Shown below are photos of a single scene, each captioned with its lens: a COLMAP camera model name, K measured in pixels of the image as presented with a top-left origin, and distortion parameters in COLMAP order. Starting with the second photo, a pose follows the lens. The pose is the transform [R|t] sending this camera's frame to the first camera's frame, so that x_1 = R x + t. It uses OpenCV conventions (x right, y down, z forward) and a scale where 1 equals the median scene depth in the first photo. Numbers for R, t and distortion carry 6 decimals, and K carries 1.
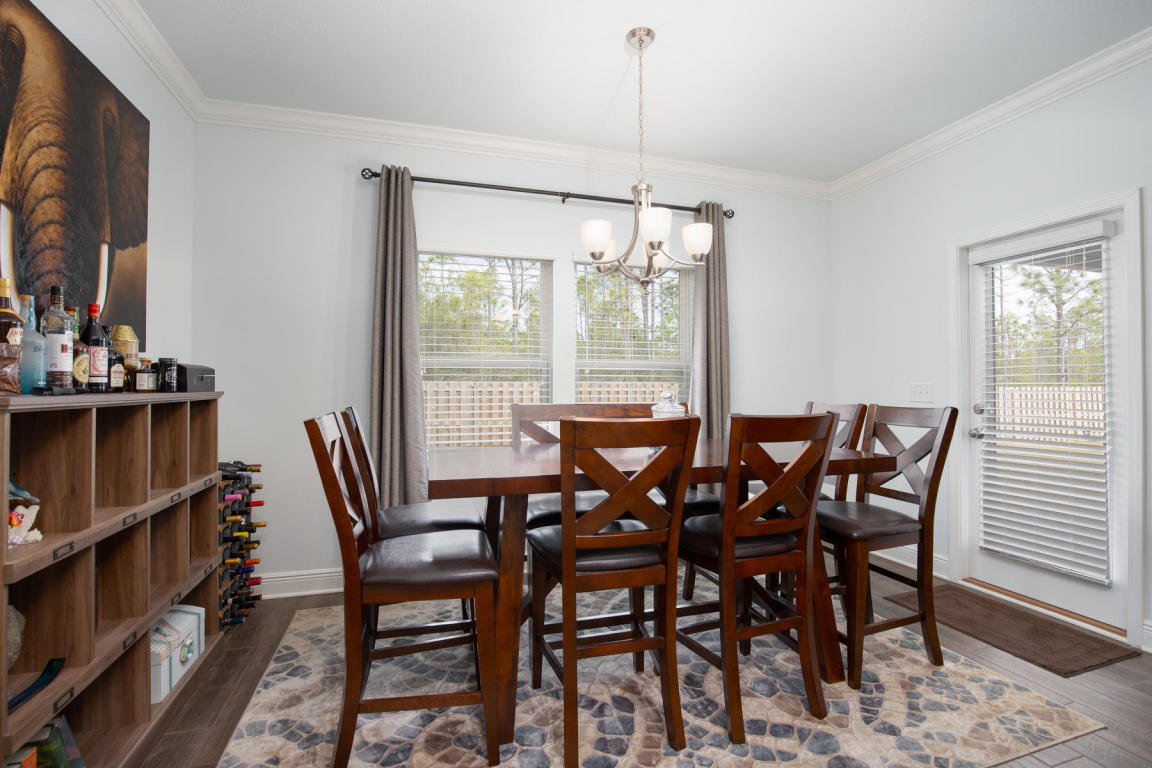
lens RADIAL K [[530.8, 0, 576.0], [0, 530.8, 384.0], [0, 0, 1]] dist [-0.001273, -0.000163]
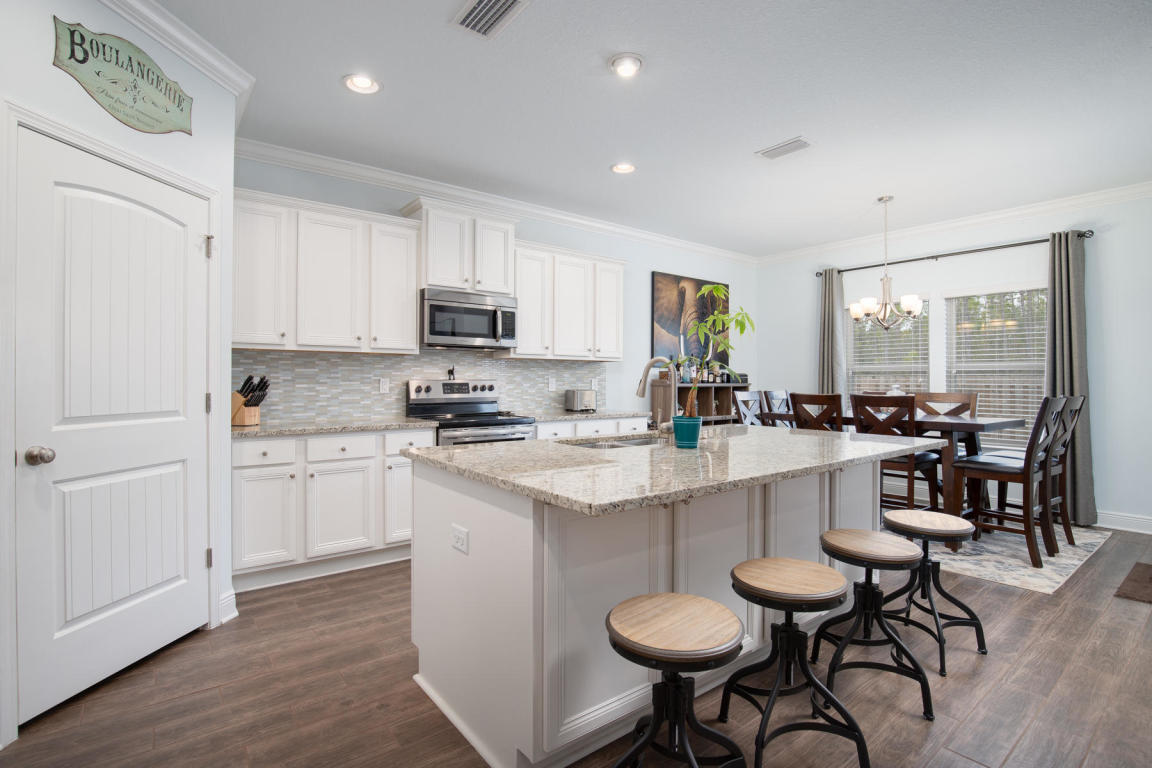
lens RADIAL K [[557.9, 0, 576.0], [0, 557.9, 384.0], [0, 0, 1]] dist [-0.000868, -0.000091]
pose [[0.332867, 0.002883, -0.942969, 1.869256], [0.000701, 0.999994, 0.003305, 0.008929], [0.942973, -0.001762, 0.332863, -0.807430]]
